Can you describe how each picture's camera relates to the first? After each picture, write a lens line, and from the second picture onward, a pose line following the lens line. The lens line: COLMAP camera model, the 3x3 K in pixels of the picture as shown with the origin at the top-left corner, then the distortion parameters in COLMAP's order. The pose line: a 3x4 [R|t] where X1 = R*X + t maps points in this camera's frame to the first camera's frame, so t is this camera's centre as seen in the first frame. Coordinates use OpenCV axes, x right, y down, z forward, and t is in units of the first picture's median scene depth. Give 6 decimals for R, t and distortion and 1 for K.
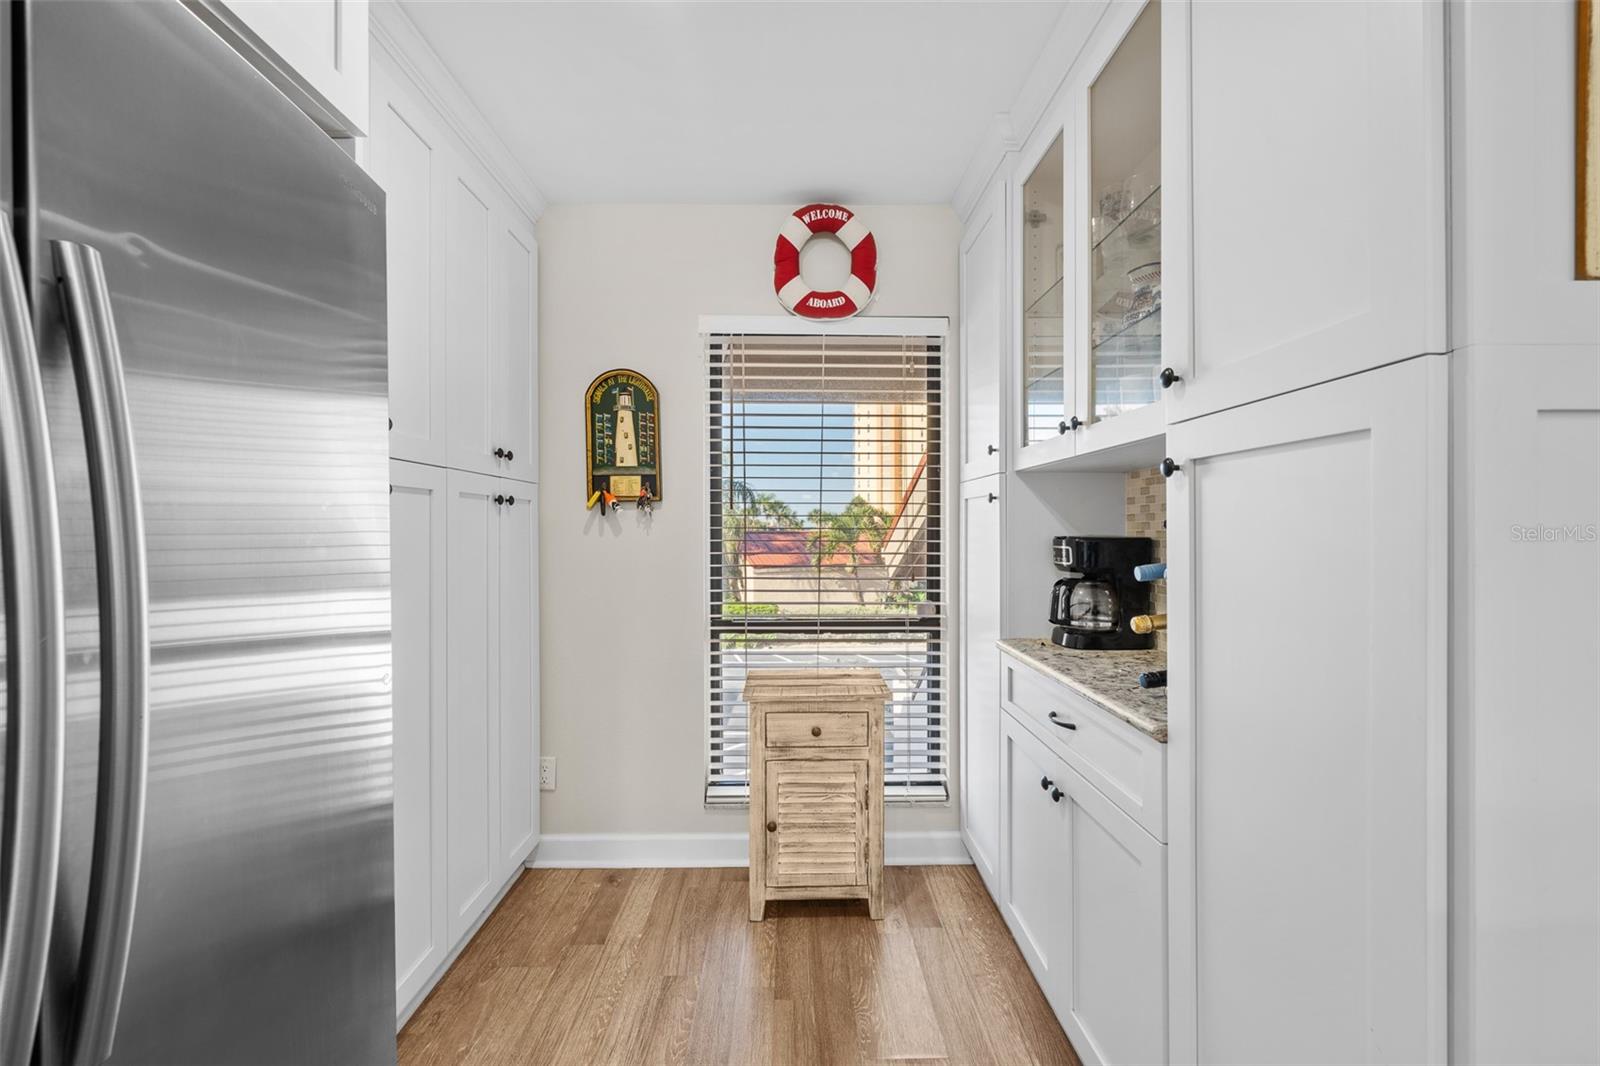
lens RADIAL K [[635.0, 0, 799.1], [0, 635.0, 529.6], [0, 0, 1]] dist [-0.000708, 0.000066]
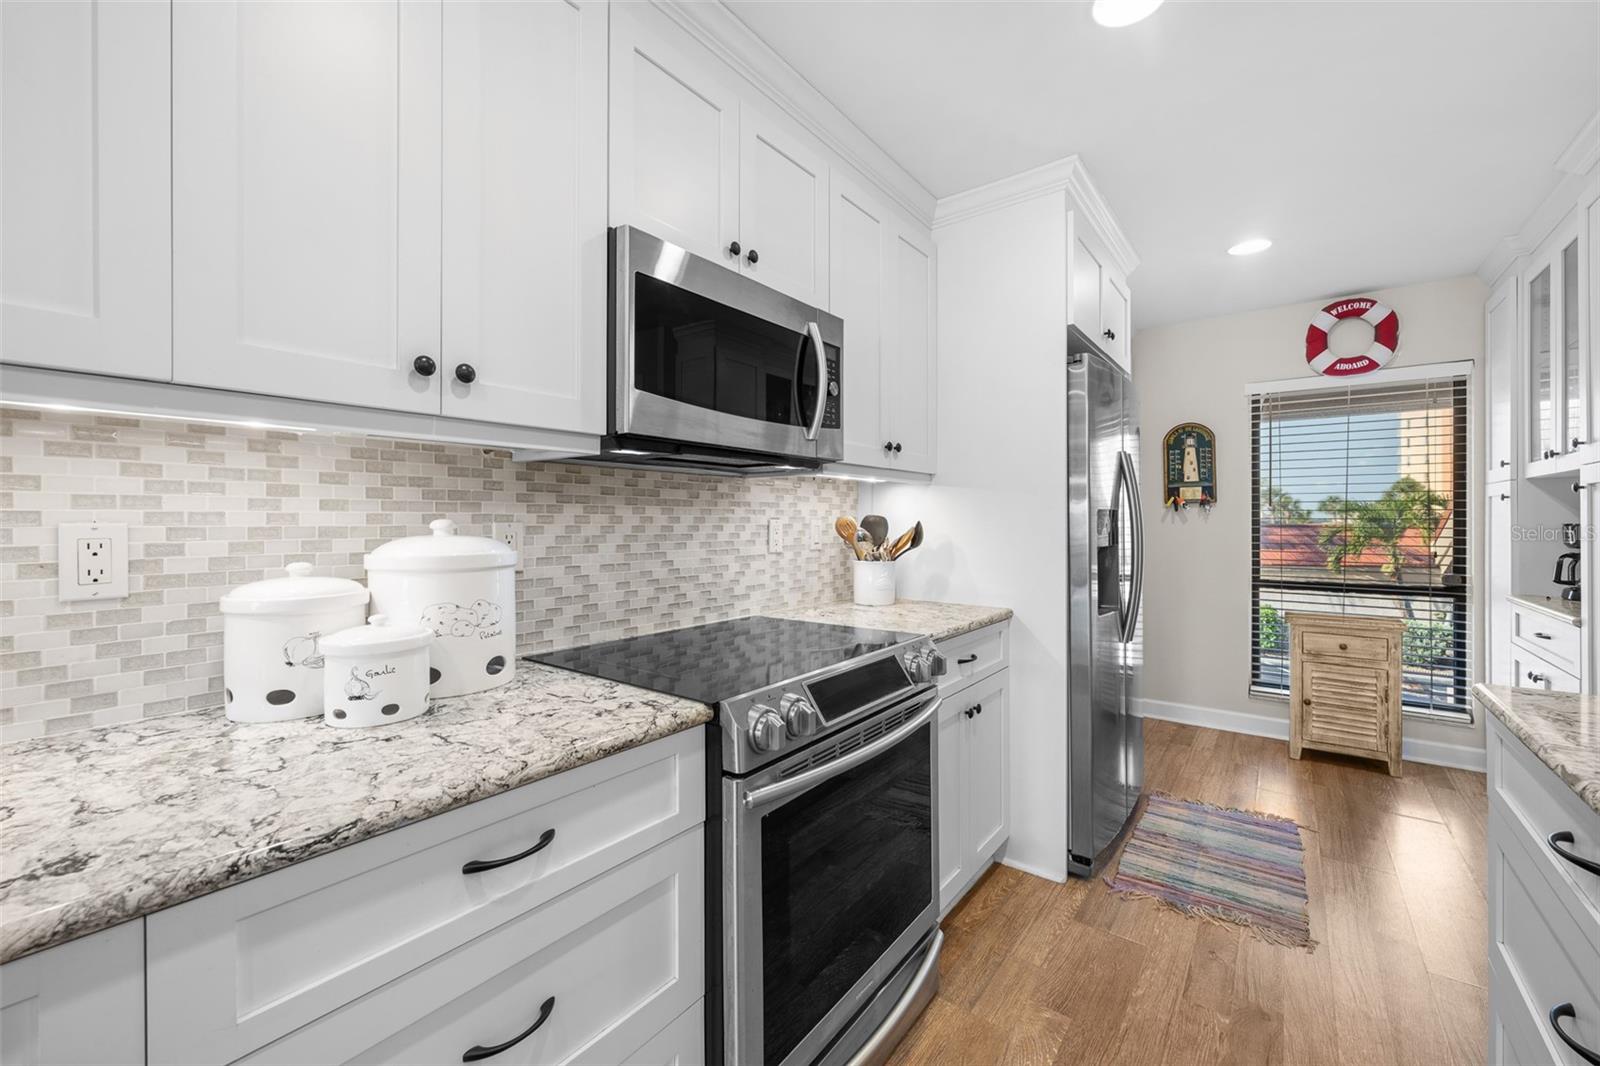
lens RADIAL K [[639.6, 0, 797.5], [0, 639.6, 521.3], [0, 0, 1]] dist [-0.000202, 0.000060]
pose [[0.783969, 0.000086, -0.620800, -0.043220], [-0.000846, 0.999999, -0.000929, 0.006448], [0.620799, 0.001254, 0.783969, -0.948612]]
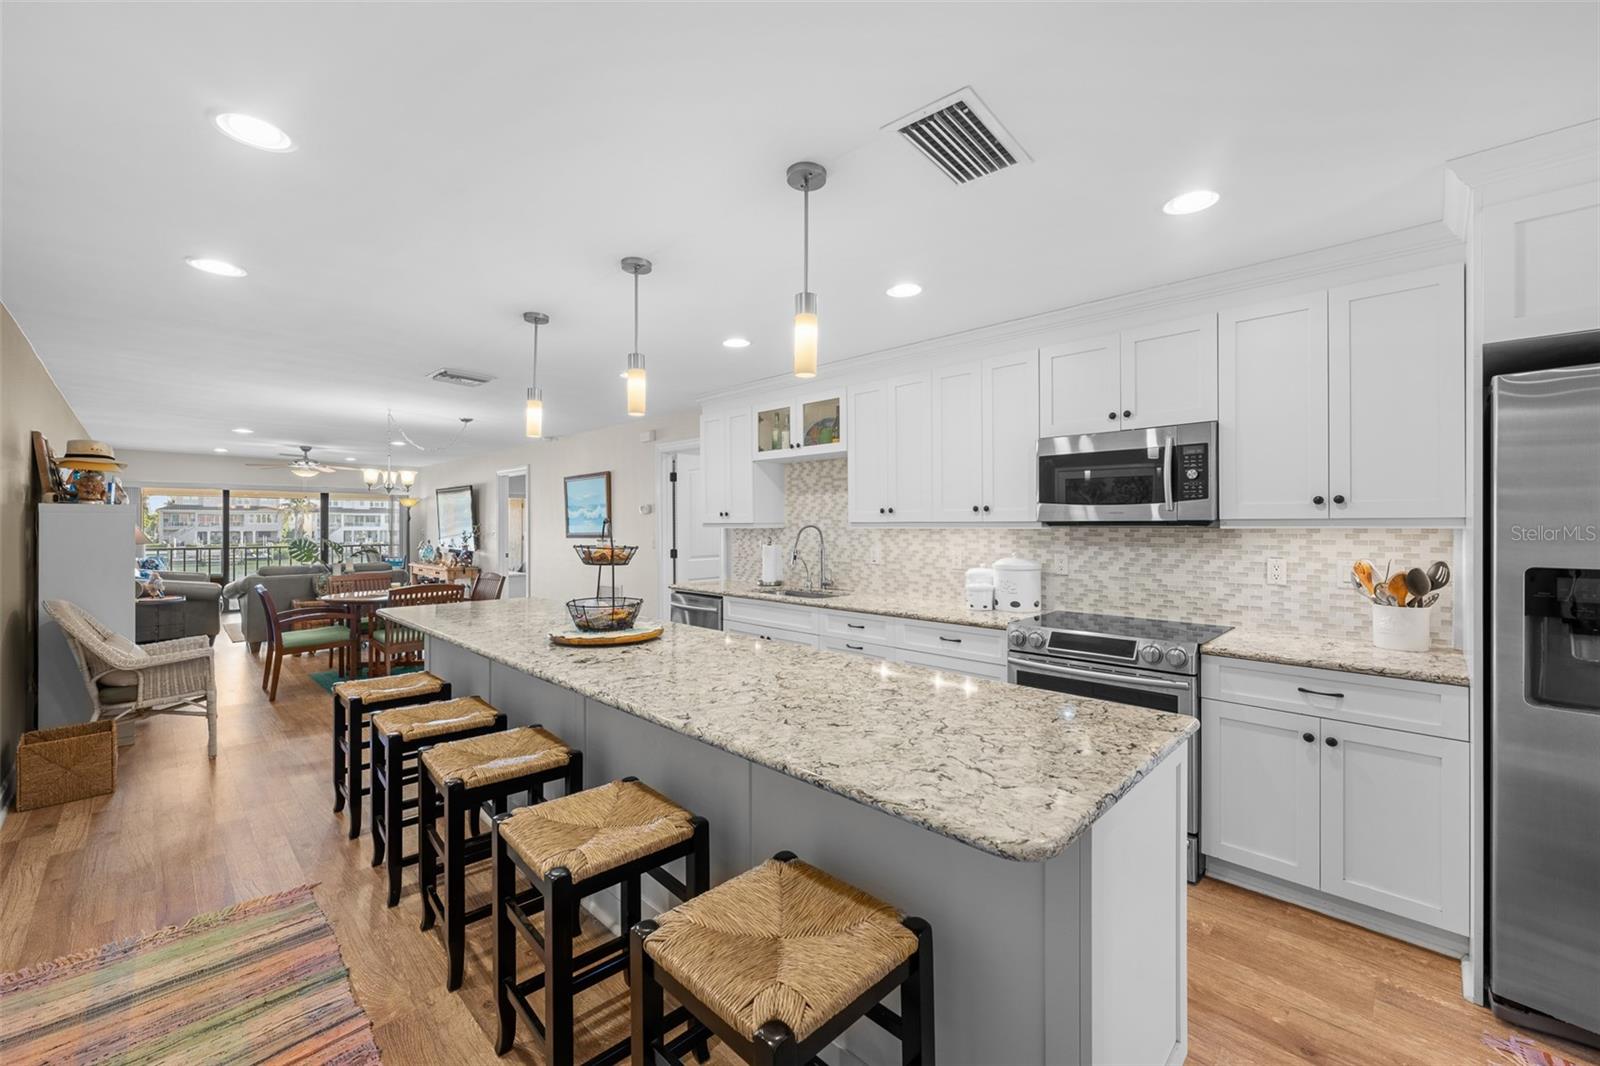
lens RADIAL K [[638.0, 0, 799.6], [0, 638.0, 524.4], [0, 0, 1]] dist [-0.000709, 0.000334]
pose [[-0.708452, 0.001098, -0.705758, 0.843108], [-0.000102, 0.999999, 0.001658, -0.064794], [0.705759, 0.001247, -0.708451, 0.006575]]
